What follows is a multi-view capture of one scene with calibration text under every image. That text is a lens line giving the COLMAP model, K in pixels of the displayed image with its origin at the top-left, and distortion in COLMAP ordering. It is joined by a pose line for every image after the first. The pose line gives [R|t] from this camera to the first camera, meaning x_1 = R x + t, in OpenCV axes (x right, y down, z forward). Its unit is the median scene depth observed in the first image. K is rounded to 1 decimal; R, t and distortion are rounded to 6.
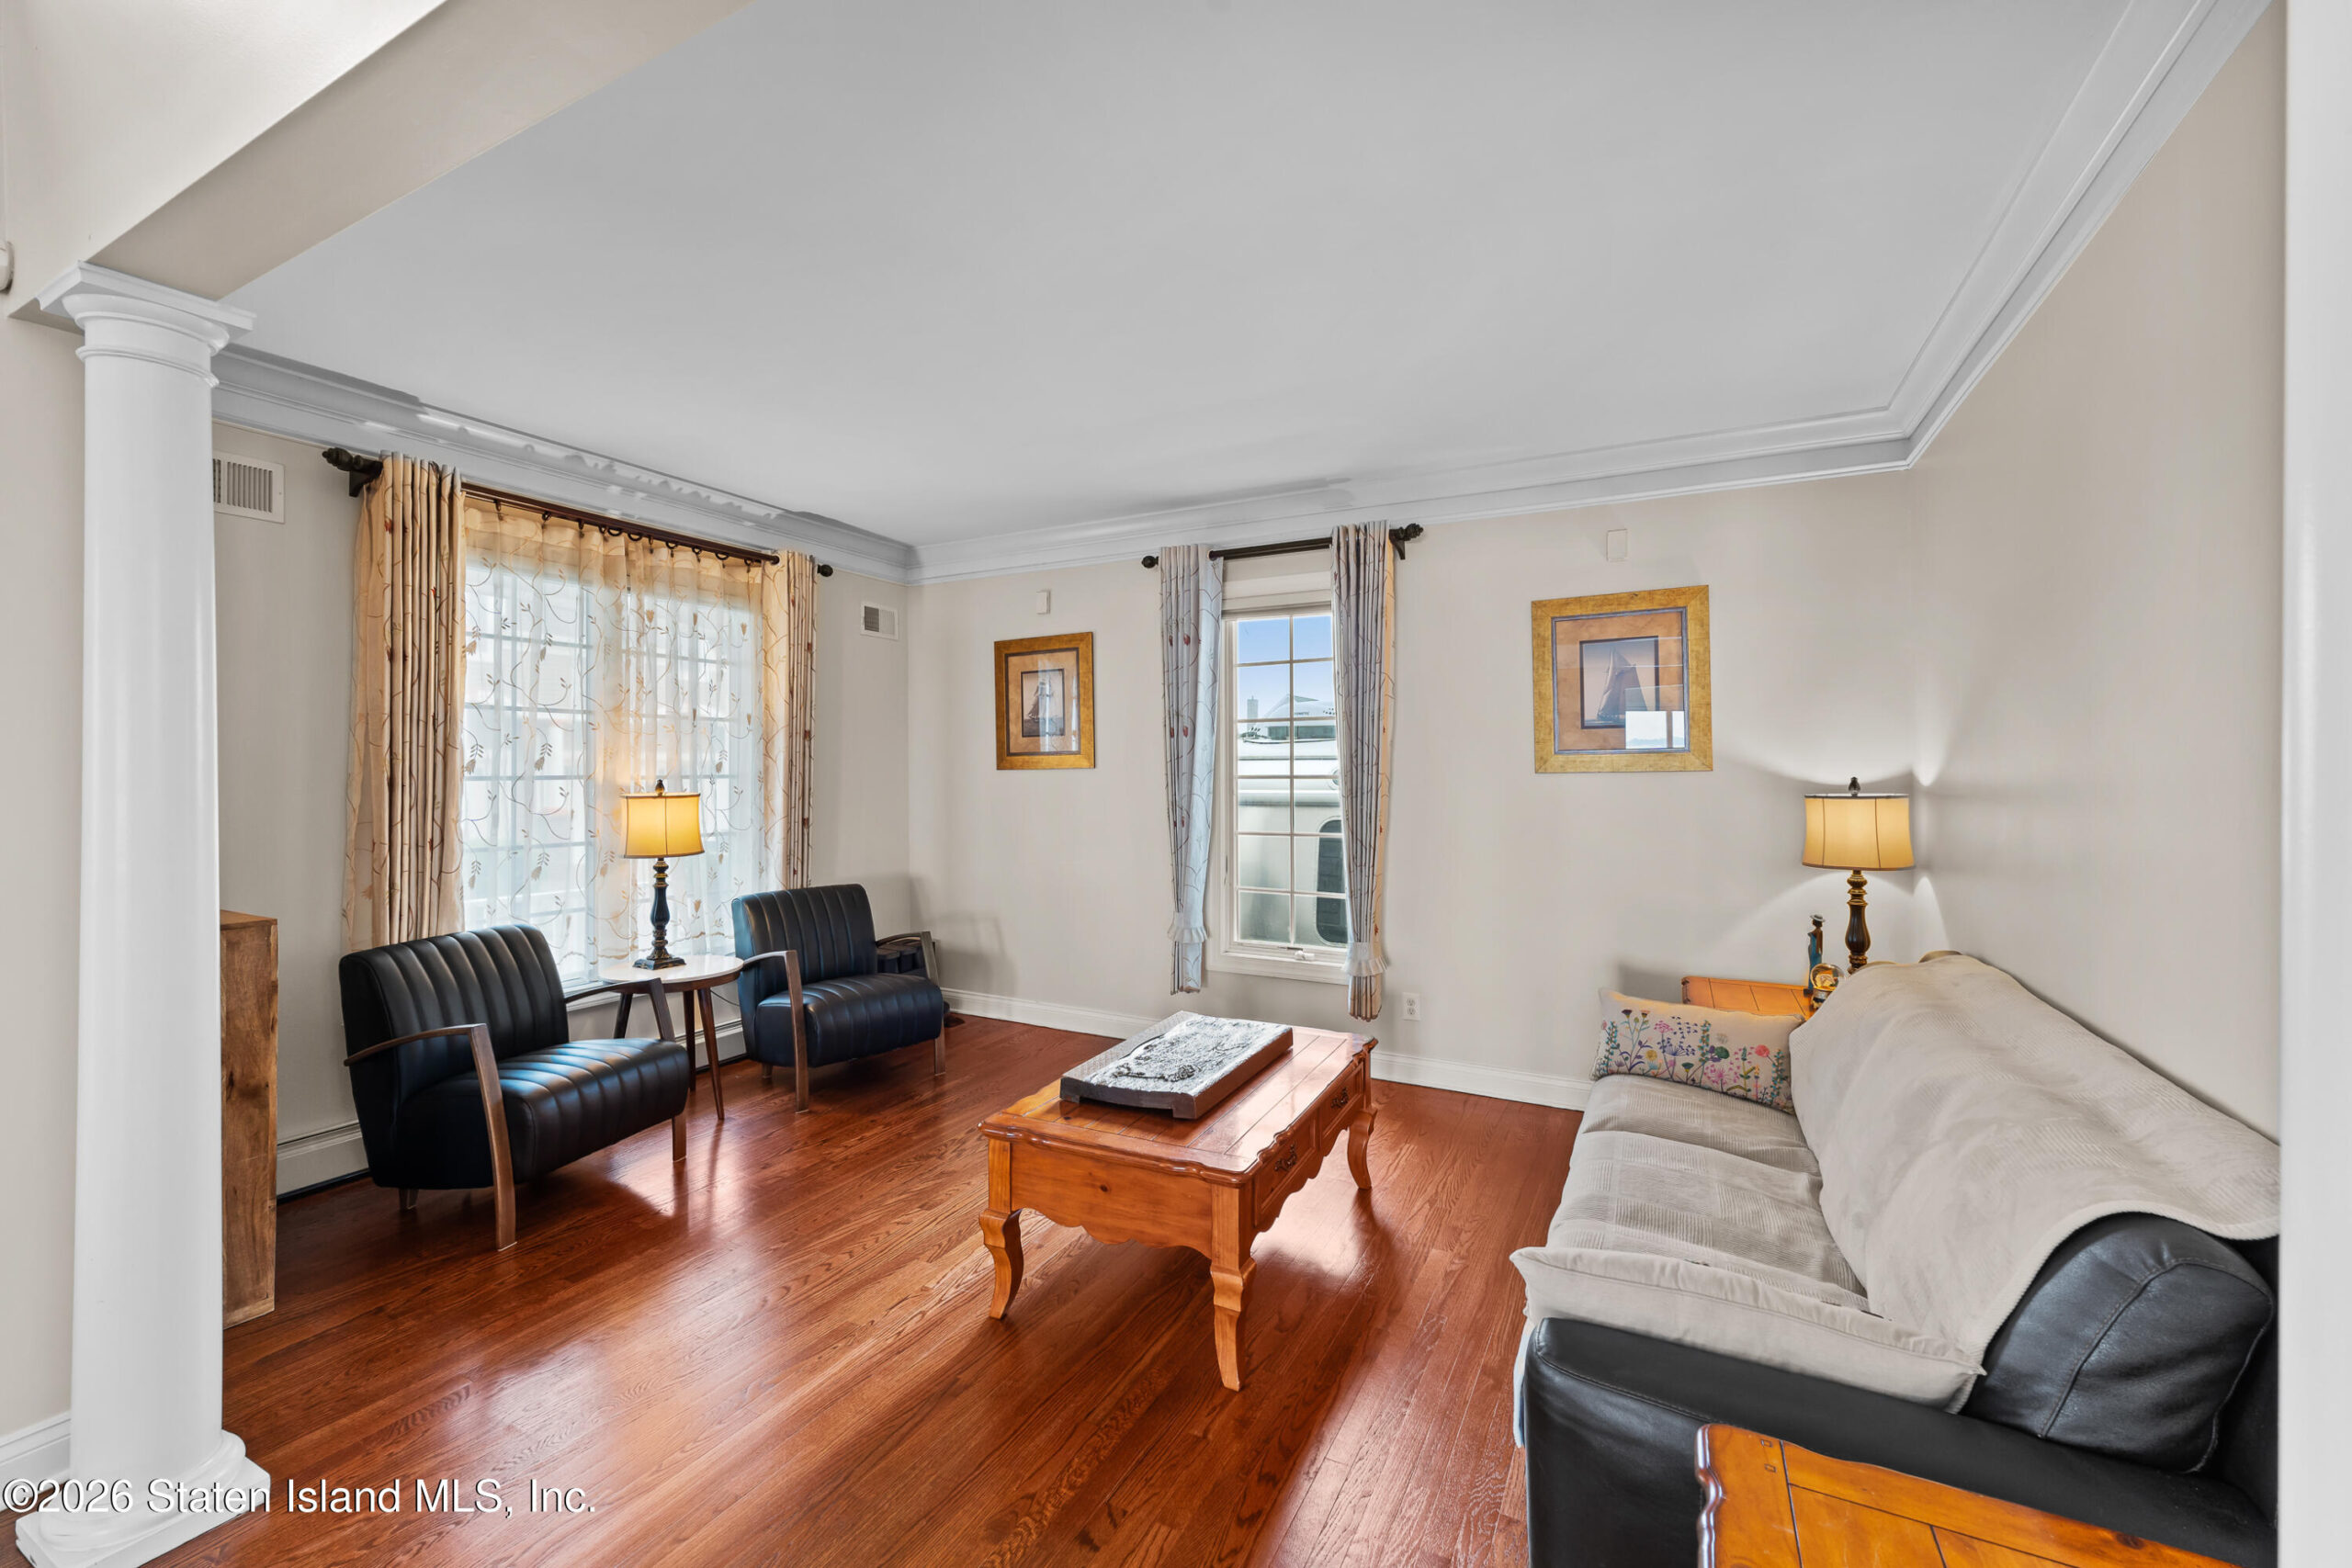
lens RADIAL K [[953.9, 0, 1173.7], [0, 953.9, 773.2], [0, 0, 1]] dist [-0.000916, -0.000119]
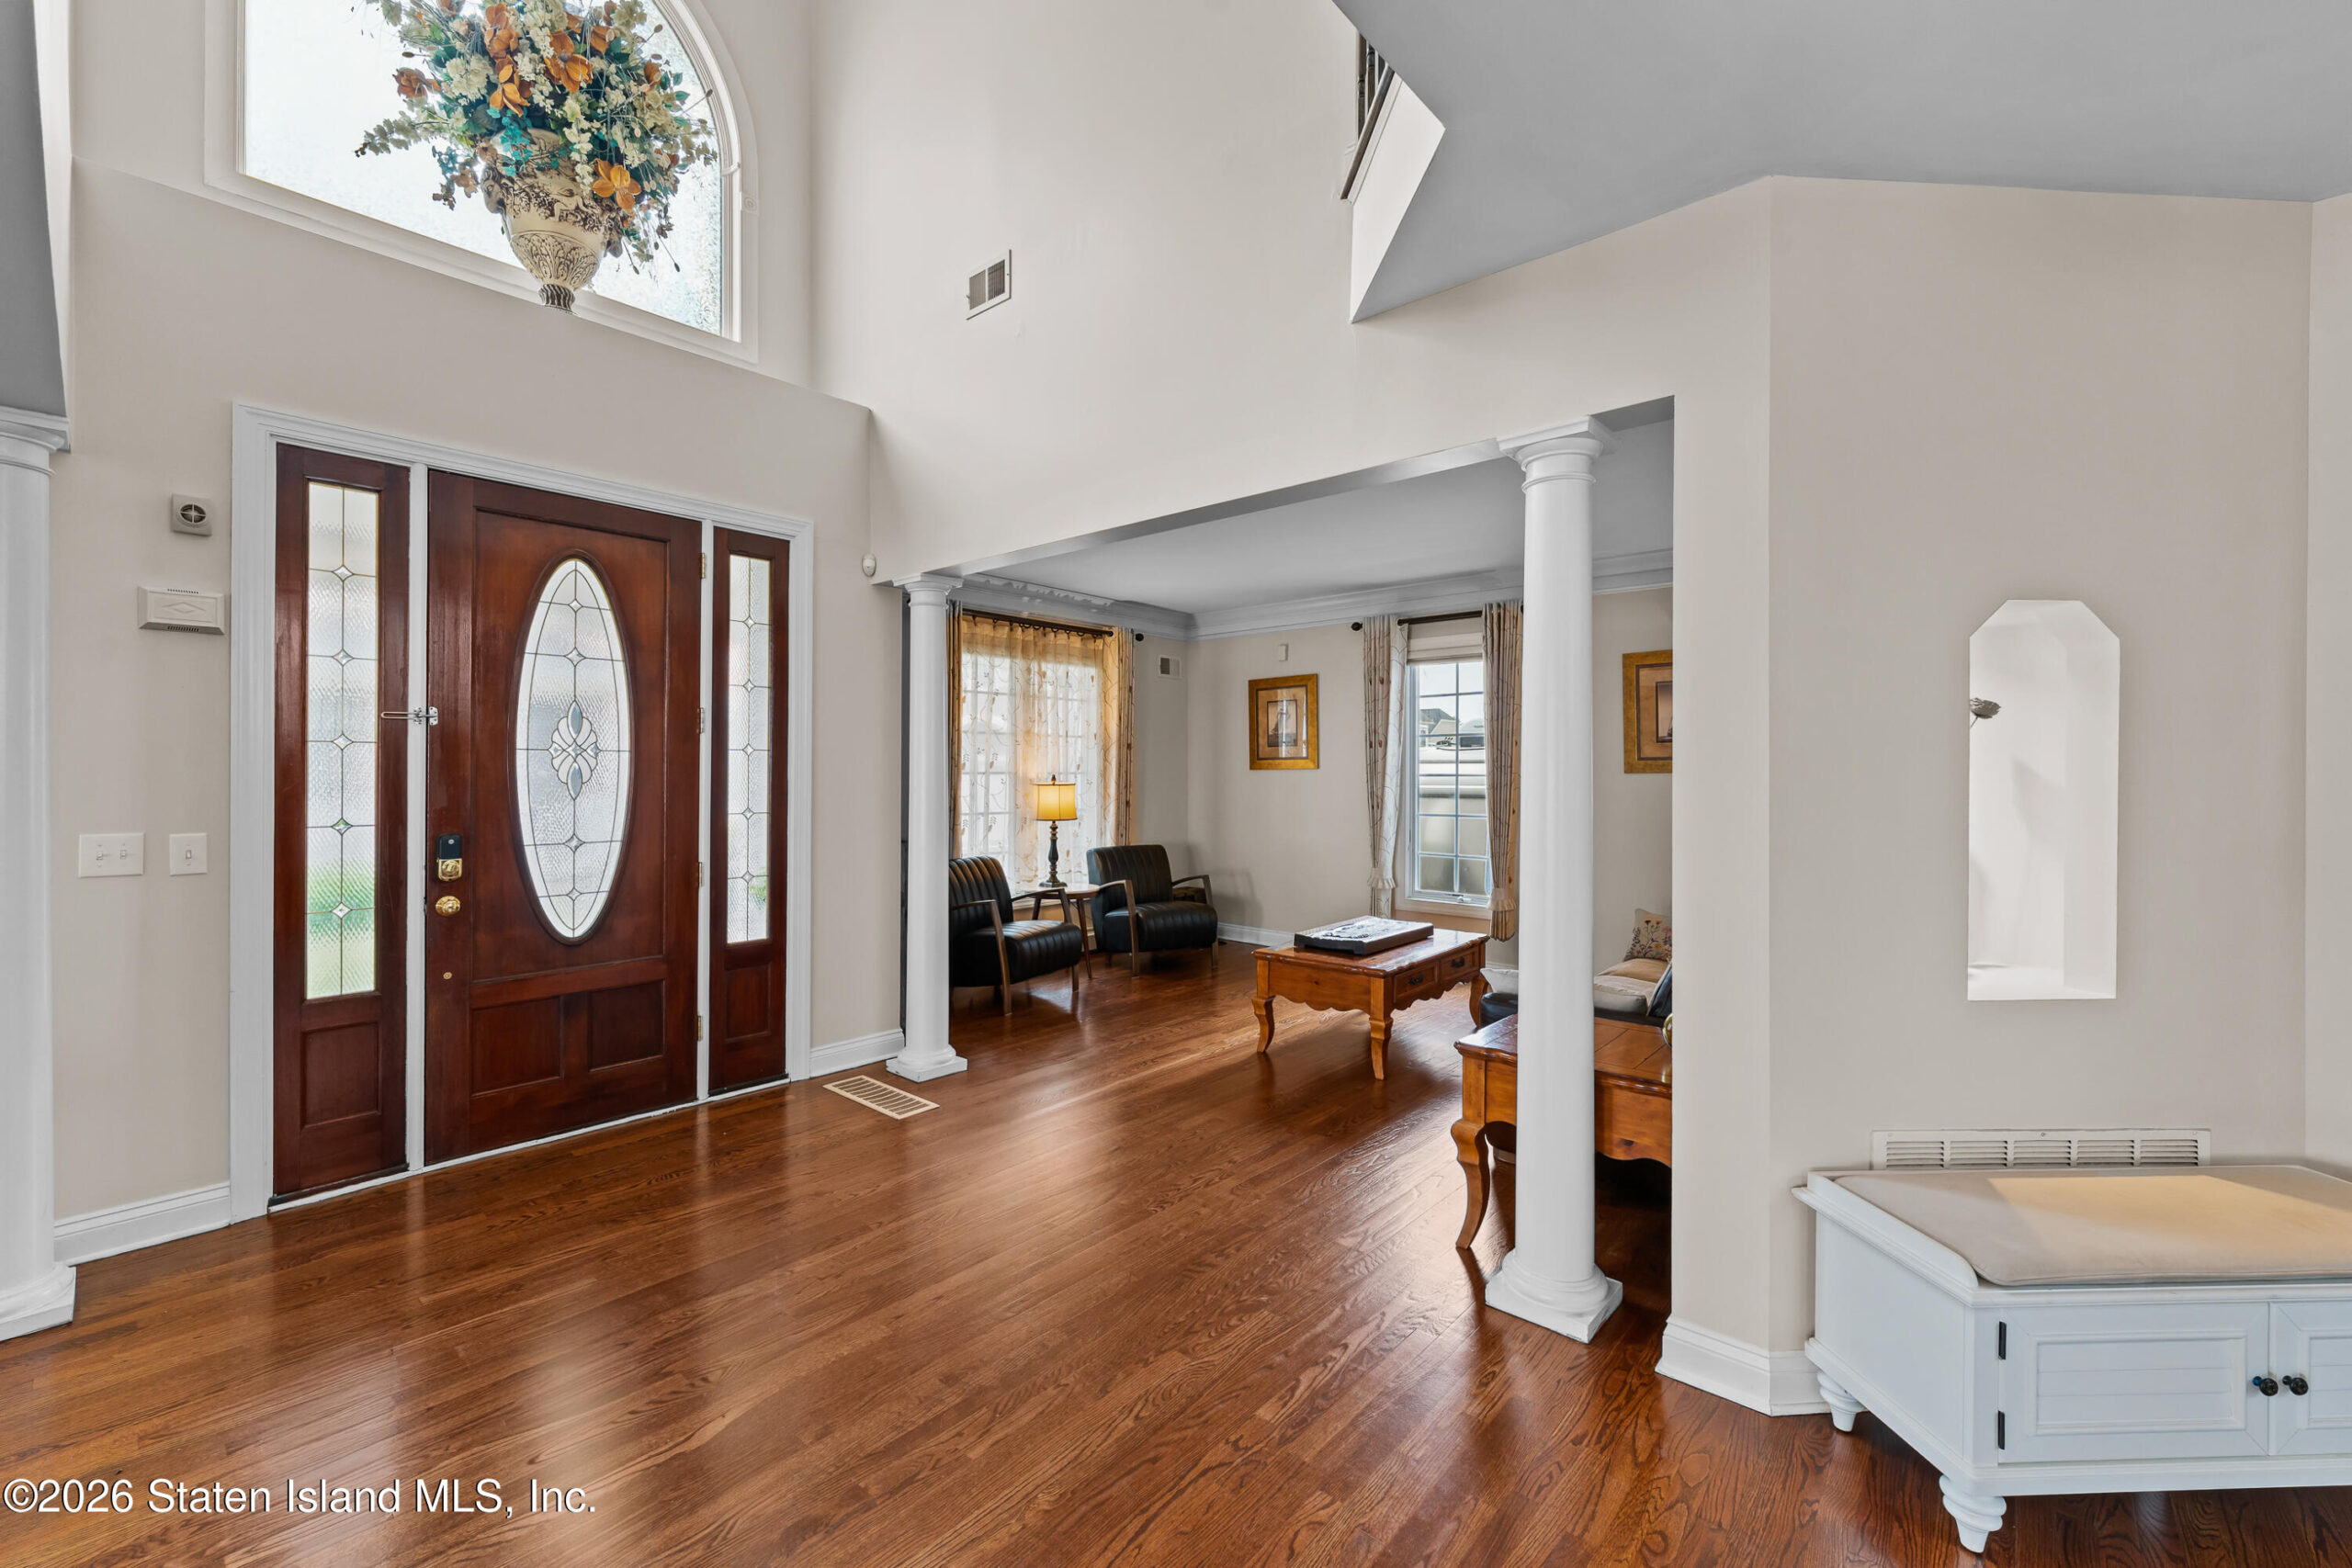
lens RADIAL K [[945.2, 0, 1181.1], [0, 945.2, 773.4], [0, 0, 1]] dist [0.000153, 0.000018]
pose [[0.972471, 0.004799, -0.232977, 0.053460], [-0.004812, 0.999988, 0.000512, 0.002374], [0.232976, 0.000623, 0.972482, -0.477637]]
